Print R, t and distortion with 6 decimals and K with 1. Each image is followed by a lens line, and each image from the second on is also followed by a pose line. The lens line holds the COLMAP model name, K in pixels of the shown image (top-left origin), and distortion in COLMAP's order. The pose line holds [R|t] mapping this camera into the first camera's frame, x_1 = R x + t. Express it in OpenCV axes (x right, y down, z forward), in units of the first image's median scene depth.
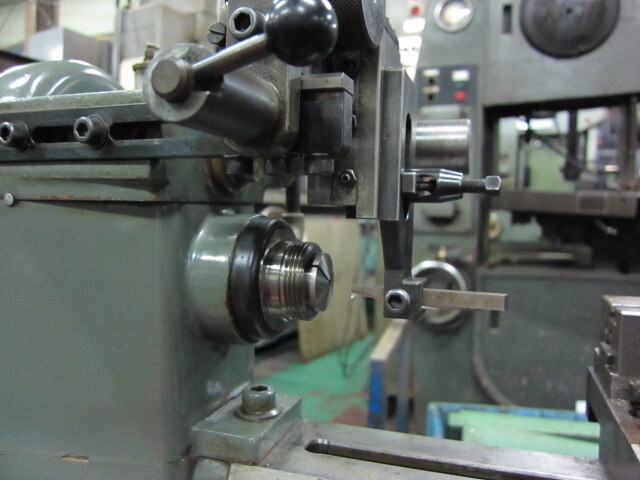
lens RADIAL K [[524.4, 0, 320.4], [0, 524.4, 241.3], [0, 0, 1]] dist [-0.017846, -0.012231]
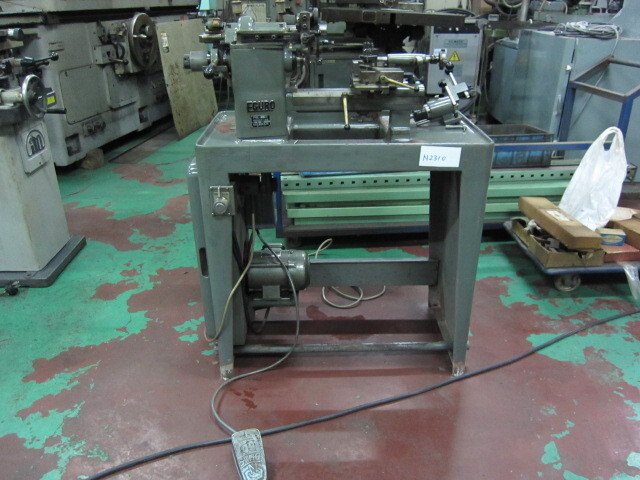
lens RADIAL K [[524.4, 0, 320.5], [0, 524.4, 240.2], [0, 0, 1]] dist [-0.017846, -0.012231]
pose [[0.939525, -0.164099, 0.300606, -0.537826], [0.038191, 0.922459, 0.384202, -0.085704], [-0.340343, -0.349487, 0.872940, -1.367196]]
